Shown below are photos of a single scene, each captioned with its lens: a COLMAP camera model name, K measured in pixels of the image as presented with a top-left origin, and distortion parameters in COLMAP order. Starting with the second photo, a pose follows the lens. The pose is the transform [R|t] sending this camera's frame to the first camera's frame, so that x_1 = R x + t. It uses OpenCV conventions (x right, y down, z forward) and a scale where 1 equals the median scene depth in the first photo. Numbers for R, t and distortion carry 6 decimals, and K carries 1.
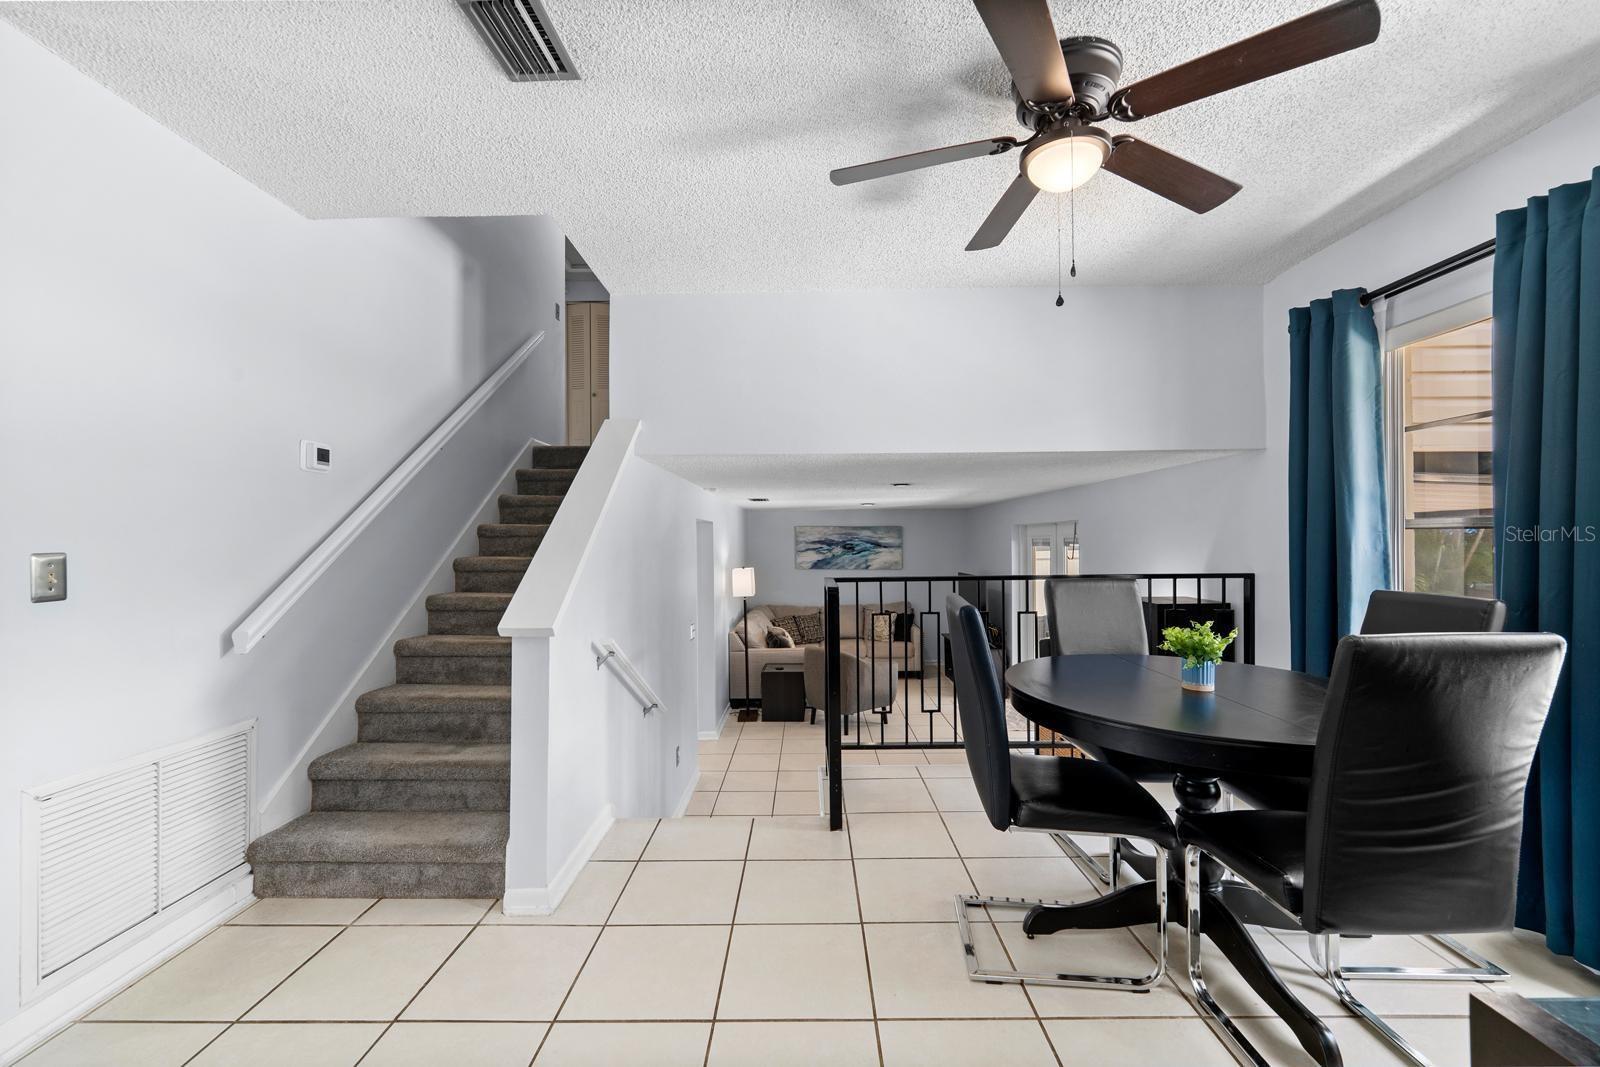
lens RADIAL K [[647.0, 0, 800.0], [0, 647.0, 533.5], [0, 0, 1]] dist [-0.000198, 0.000010]
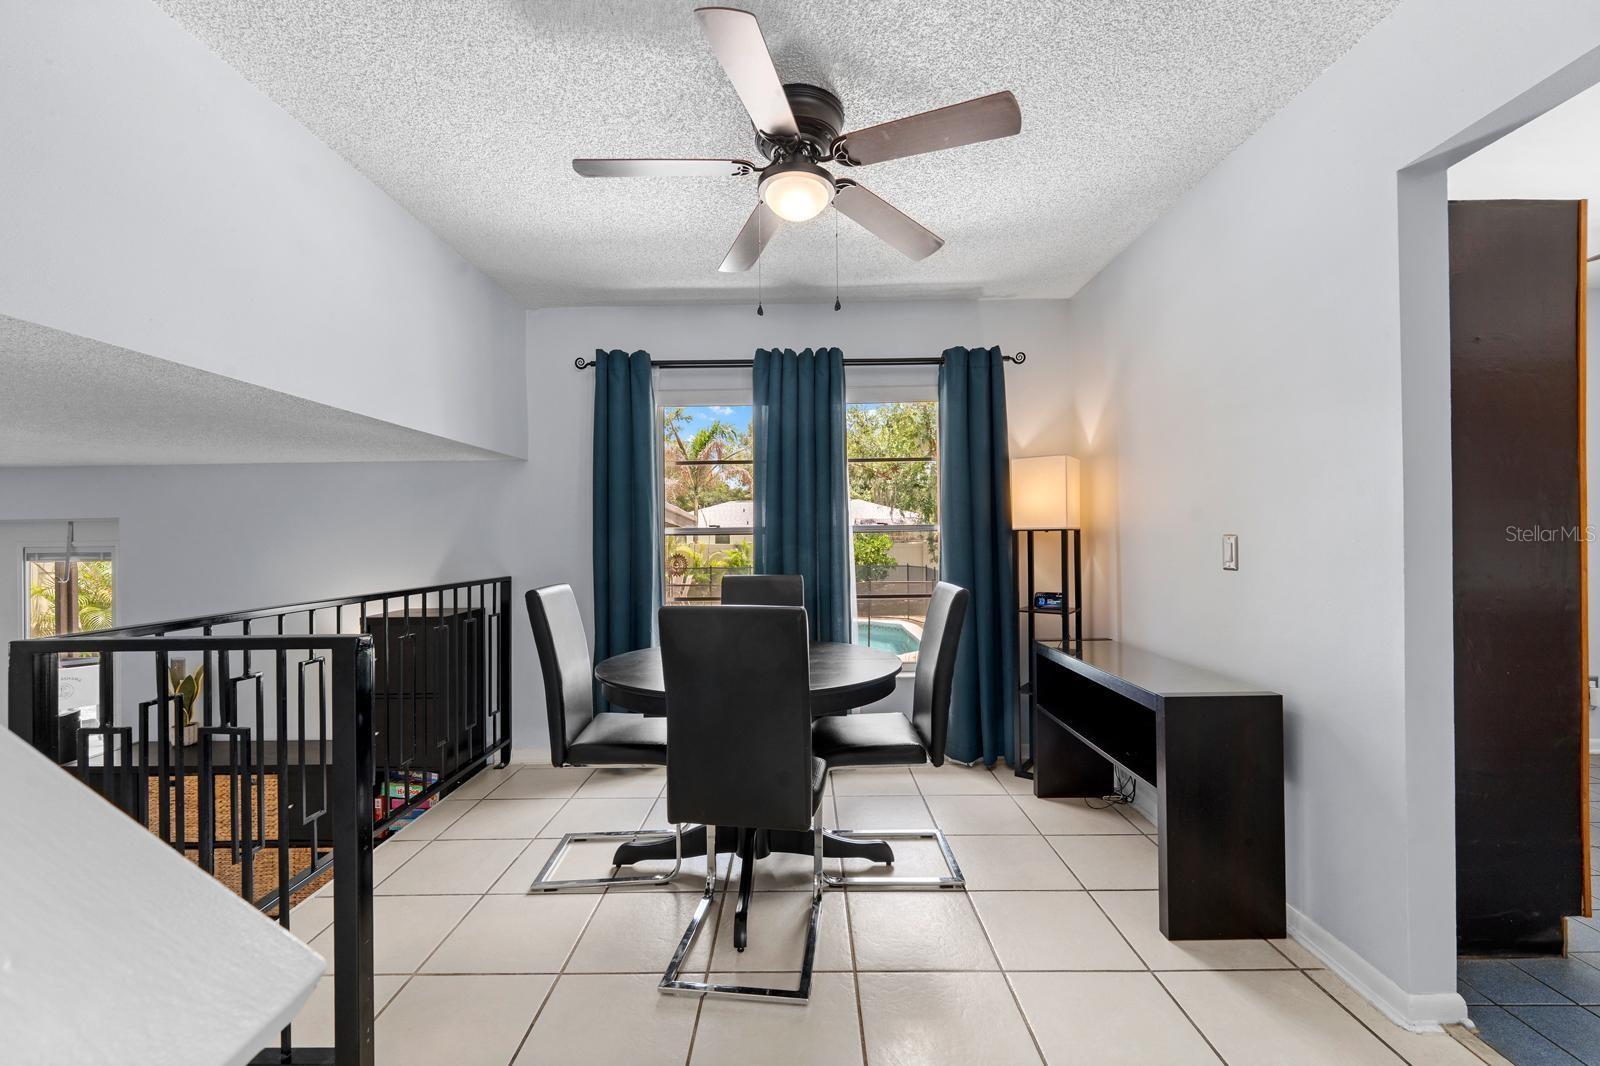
lens RADIAL K [[666.7, 0, 799.6], [0, 666.7, 535.6], [0, 0, 1]] dist [-0.011538, -0.000037]
pose [[-0.010107, 0.013954, 0.999852, -0.183932], [0.003730, 0.999896, -0.013917, 0.005228], [-0.999942, 0.003589, -0.010158, 0.258668]]
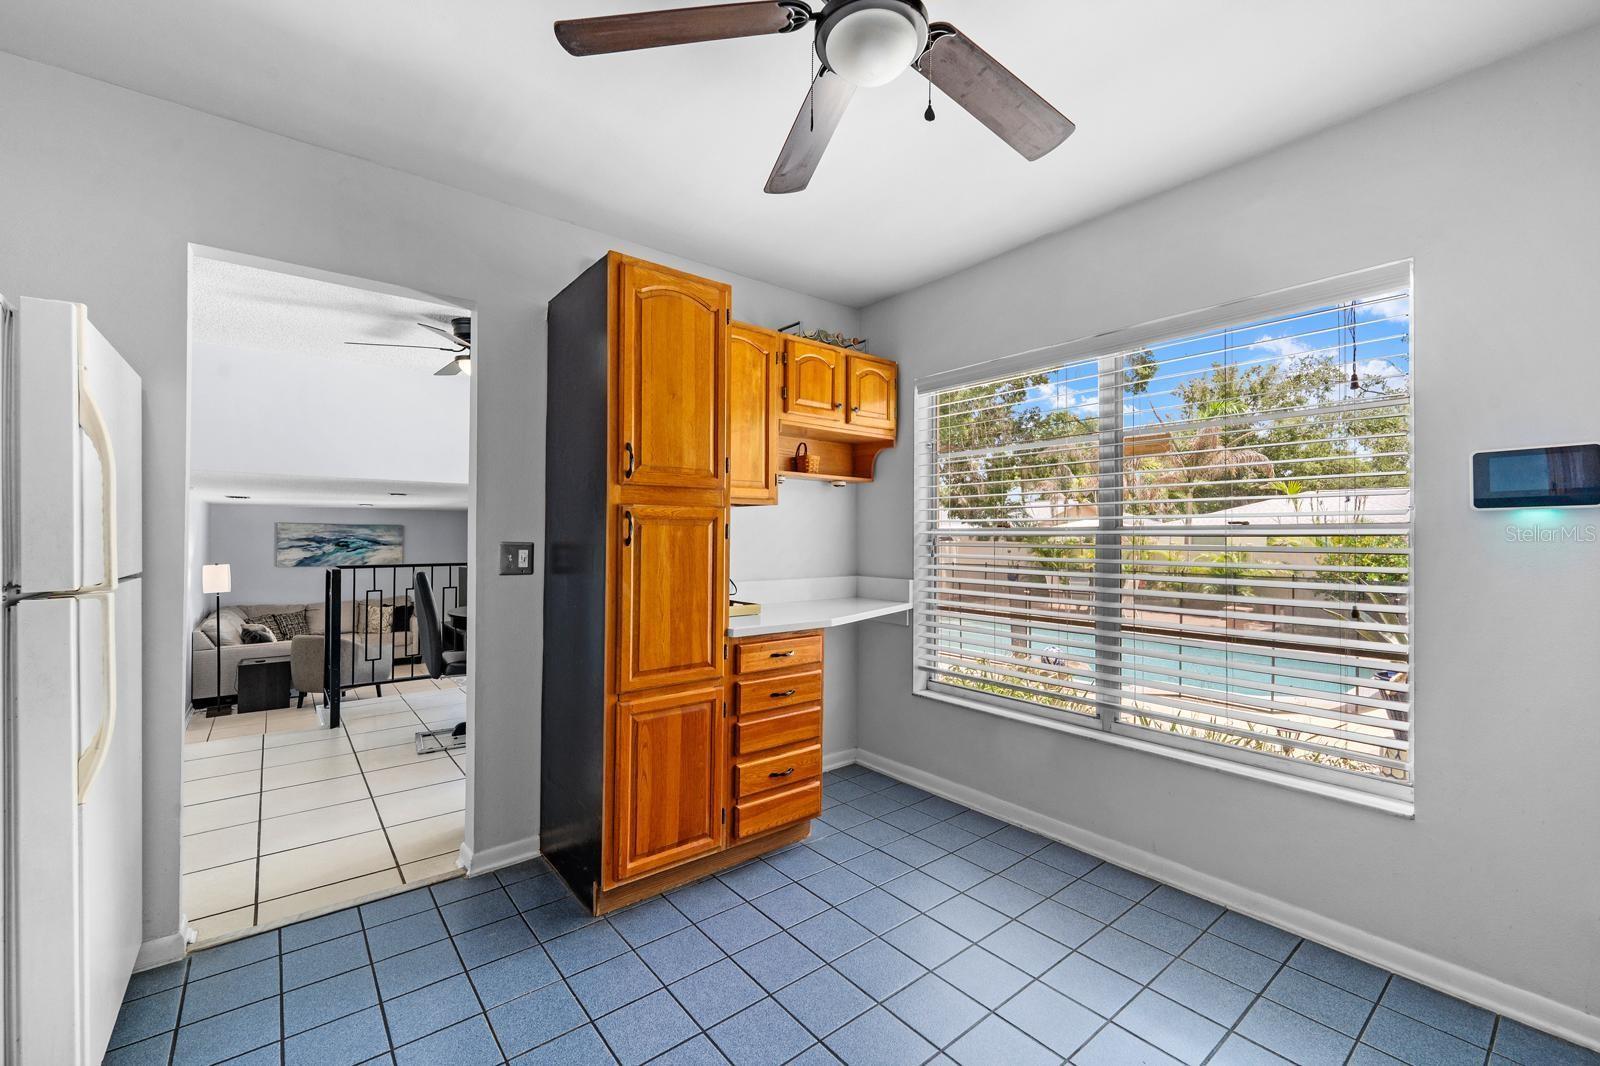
lens RADIAL K [[655.7, 0, 800.0], [0, 655.7, 533.0], [0, 0, 1]] dist [-0.001075, 0.000085]
pose [[0.771737, 0.016966, 0.635715, -0.033749], [-0.017579, 0.999831, -0.005343, -0.005779], [-0.635699, -0.007052, 0.771905, -0.340374]]
